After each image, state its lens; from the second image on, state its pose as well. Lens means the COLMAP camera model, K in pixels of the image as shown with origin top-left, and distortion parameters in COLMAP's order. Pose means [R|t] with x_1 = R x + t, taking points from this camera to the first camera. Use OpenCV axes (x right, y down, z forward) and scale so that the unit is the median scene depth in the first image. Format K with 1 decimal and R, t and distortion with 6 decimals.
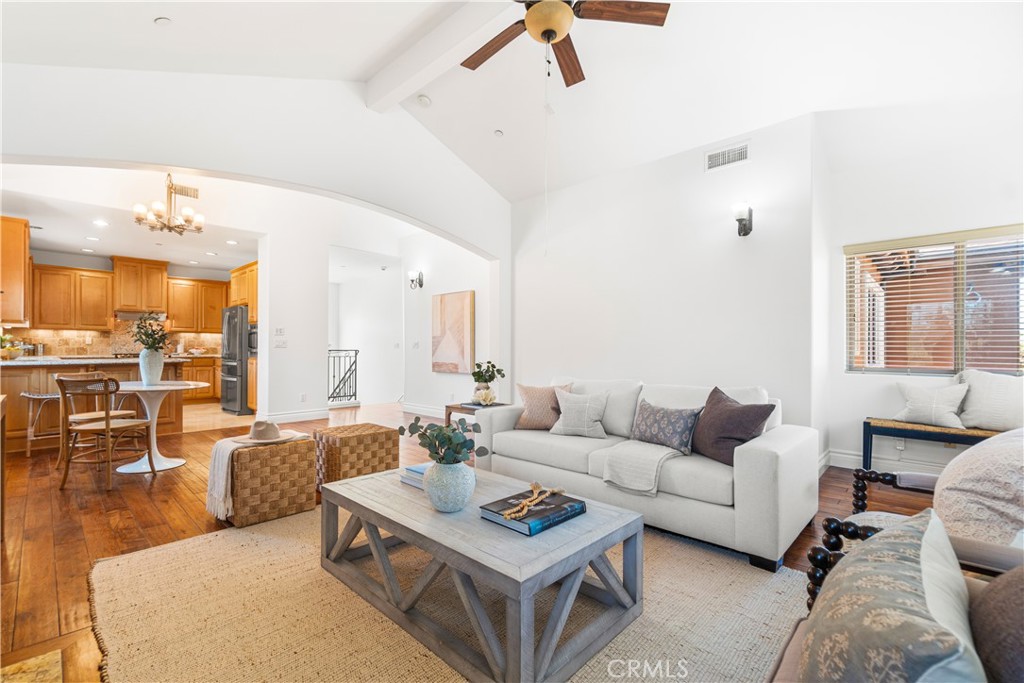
lens RADIAL K [[449.9, 0, 493.5], [0, 449.9, 346.9], [0, 0, 1]] dist [-0.001449, 0.002373]
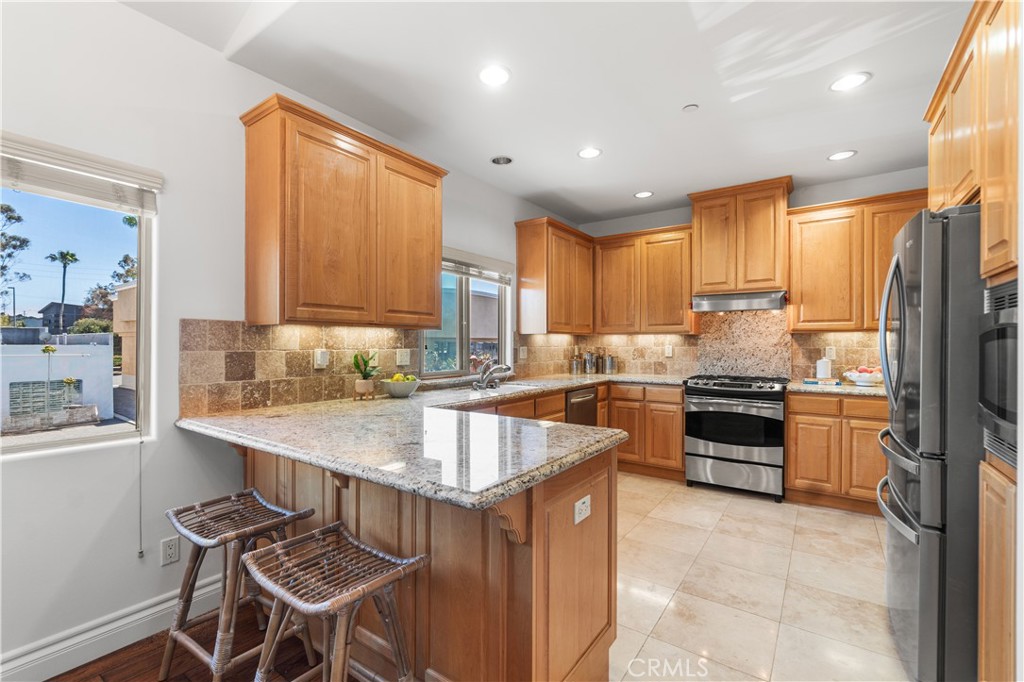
lens RADIAL K [[449.9, 0, 506.3], [0, 449.9, 342.0], [0, 0, 1]] dist [-0.001449, 0.002373]
pose [[0.163171, -0.004350, -0.986588, -0.336297], [0.000211, 0.999990, -0.004374, -0.022381], [0.986598, 0.000506, 0.163170, 0.668911]]
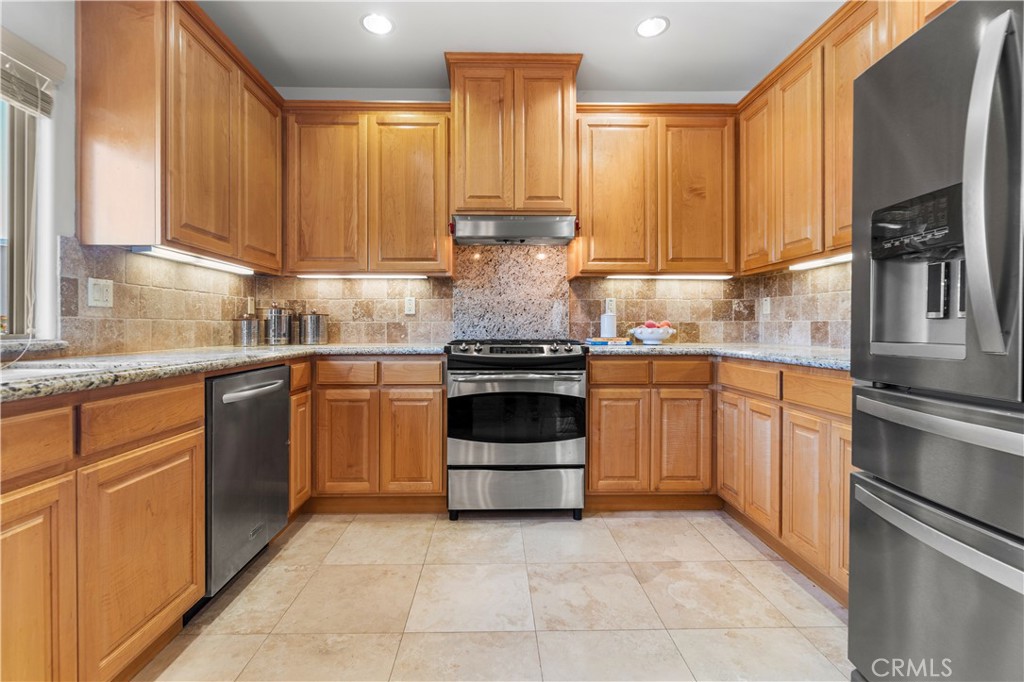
lens RADIAL K [[449.9, 0, 498.7], [0, 449.9, 327.2], [0, 0, 1]] dist [-0.001449, 0.002373]
pose [[0.714528, -0.006197, -0.699580, -0.557355], [0.004040, 0.999981, -0.004732, 0.006613], [0.699596, 0.000555, 0.714539, 0.753465]]
